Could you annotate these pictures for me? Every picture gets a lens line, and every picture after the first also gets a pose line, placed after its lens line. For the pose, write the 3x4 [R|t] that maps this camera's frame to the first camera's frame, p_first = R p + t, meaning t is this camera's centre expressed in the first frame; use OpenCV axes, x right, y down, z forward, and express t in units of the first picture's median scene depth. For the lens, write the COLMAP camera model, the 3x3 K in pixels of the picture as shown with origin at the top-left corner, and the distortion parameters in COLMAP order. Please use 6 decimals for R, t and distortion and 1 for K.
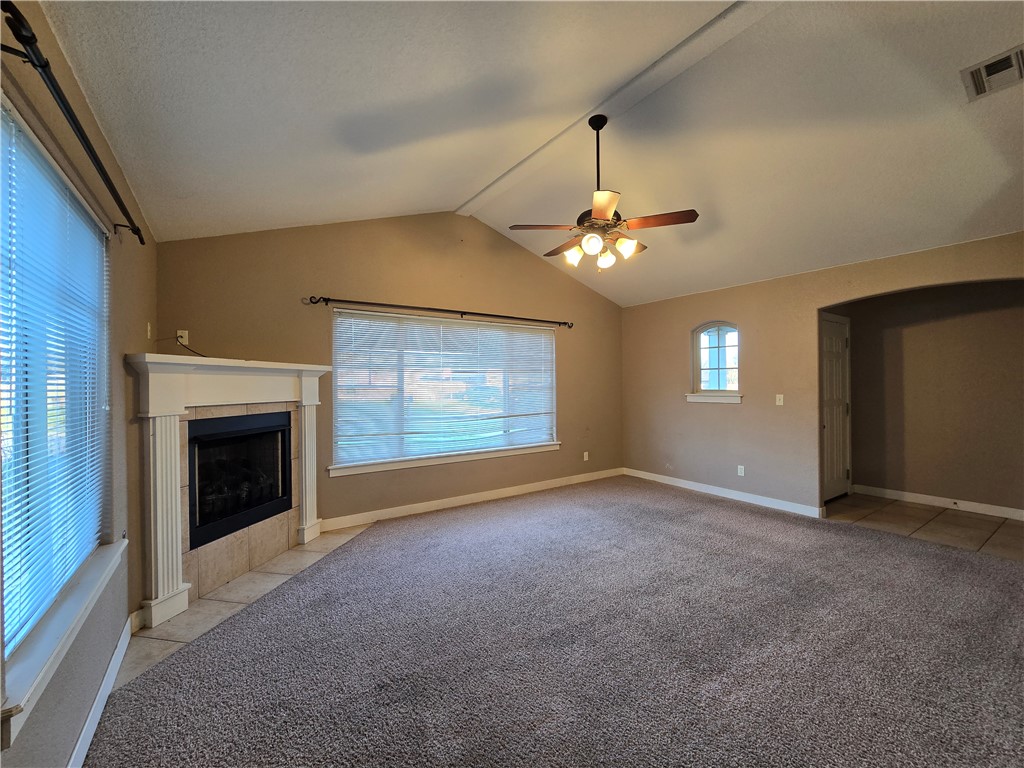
lens RADIAL K [[422.9, 0, 509.9], [0, 422.9, 383.3], [0, 0, 1]] dist [-0.001068, 0.000031]
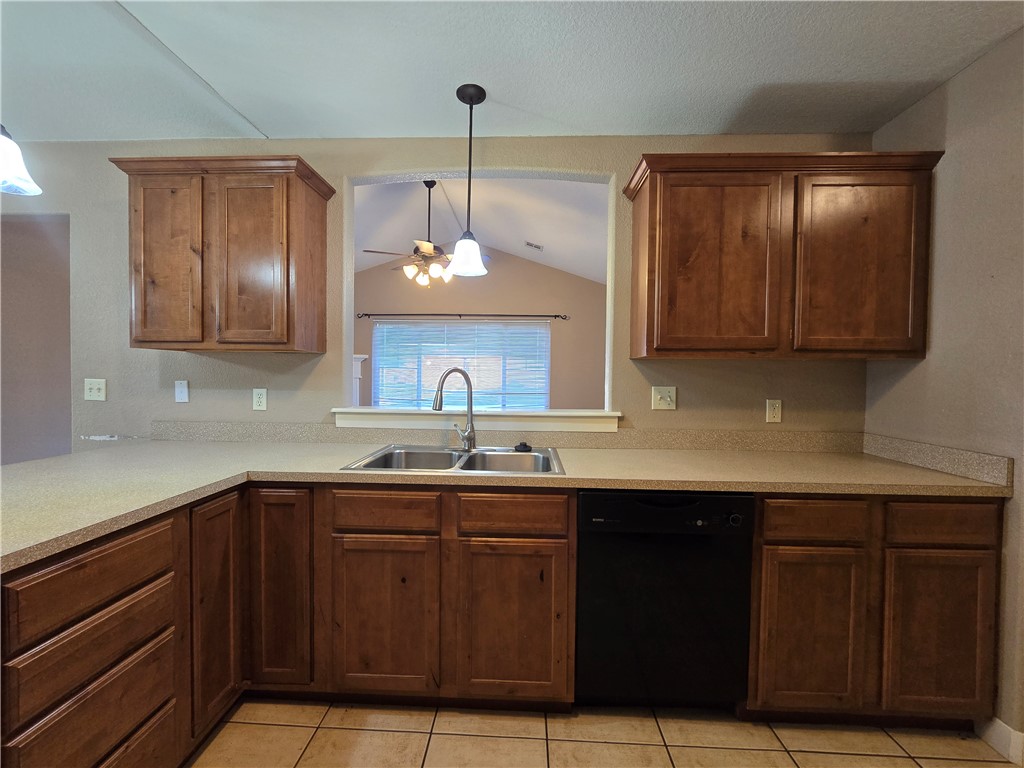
lens RADIAL K [[422.9, 0, 509.9], [0, 422.9, 383.3], [0, 0, 1]] dist [-0.001068, 0.000031]
pose [[0.804019, 0.027519, -0.593966, 0.989797], [-0.015381, 0.999557, 0.025489, 0.018937], [0.594404, -0.011358, 0.804086, -0.001787]]
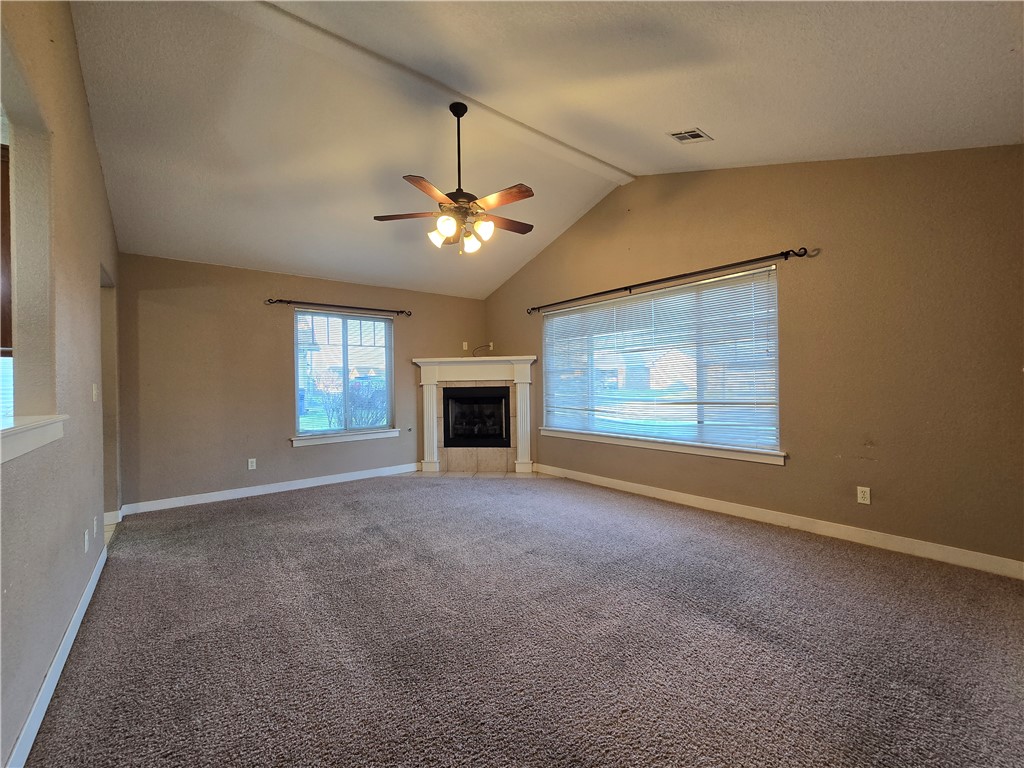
lens RADIAL K [[422.9, 0, 509.9], [0, 422.9, 383.3], [0, 0, 1]] dist [-0.001068, 0.000031]
pose [[0.076297, 0.004427, -0.997075, 0.955536], [0.017369, 0.999833, 0.005768, 0.041264], [0.996934, -0.017759, 0.076207, 0.790194]]
